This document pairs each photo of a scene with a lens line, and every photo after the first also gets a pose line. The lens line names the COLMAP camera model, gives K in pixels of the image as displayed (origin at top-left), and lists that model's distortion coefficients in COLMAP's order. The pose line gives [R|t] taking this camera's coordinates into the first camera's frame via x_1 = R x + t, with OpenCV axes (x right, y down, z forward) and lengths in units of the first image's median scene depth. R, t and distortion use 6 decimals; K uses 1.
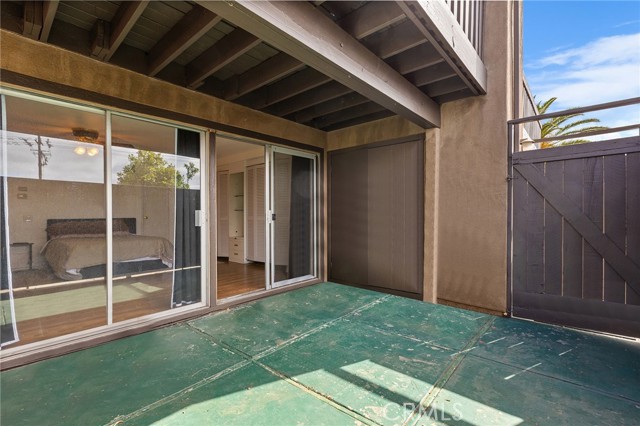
lens RADIAL K [[287.3, 0, 321.5], [0, 287.3, 211.9], [0, 0, 1]] dist [-0.000477, 0.000057]
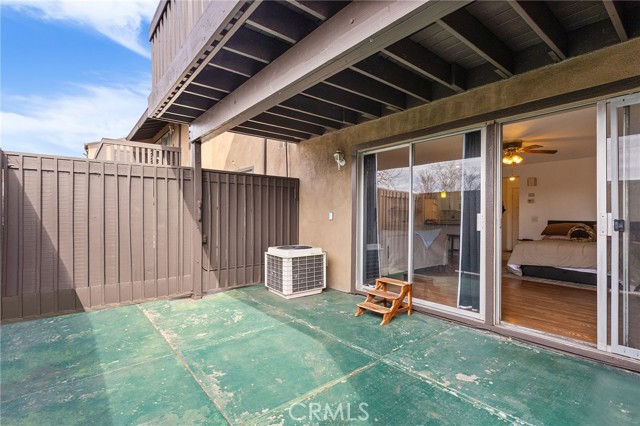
lens RADIAL K [[306.6, 0, 348.5], [0, 306.6, 204.4], [0, 0, 1]] dist [0.002497, 0.000048]
pose [[-0.115333, -0.030423, -0.992861, 0.602972], [0.001476, 0.999525, -0.030799, -0.004769], [0.993326, -0.005017, -0.115233, 0.690199]]
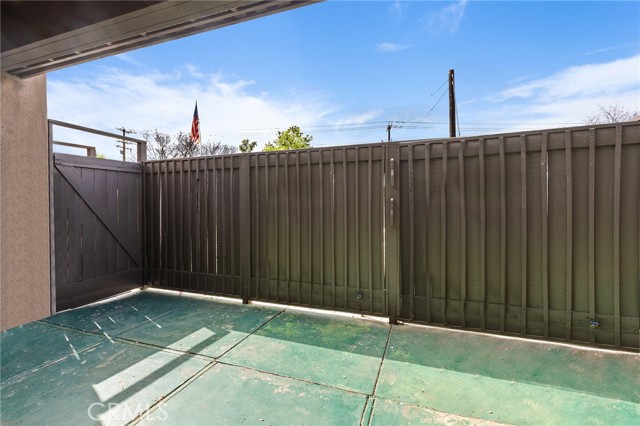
lens RADIAL K [[287.3, 0, 321.5], [0, 287.3, 211.9], [0, 0, 1]] dist [-0.000477, 0.000057]
pose [[-0.335932, -0.014329, 0.941777, -0.596015], [-0.001910, 0.999893, 0.014532, -0.011284], [-0.941884, 0.003083, -0.335923, 0.440478]]
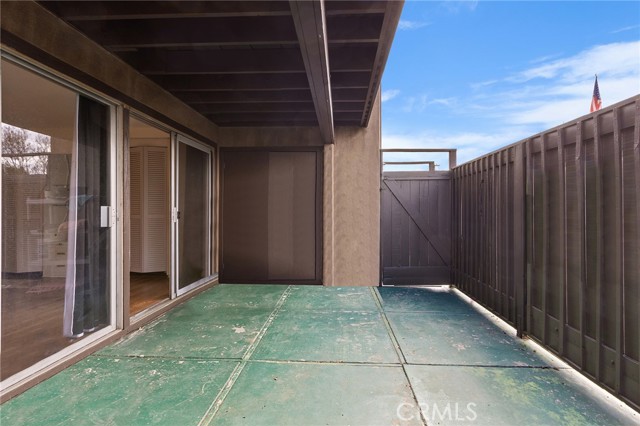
lens RADIAL K [[288.0, 0, 327.4], [0, 288.0, 208.2], [0, 0, 1]] dist [-0.000139, 0.000339]
pose [[0.792412, 0.017378, 0.609739, -0.429341], [-0.013874, 0.999849, -0.010466, -0.001399], [-0.609829, -0.000166, 0.792533, 0.028787]]
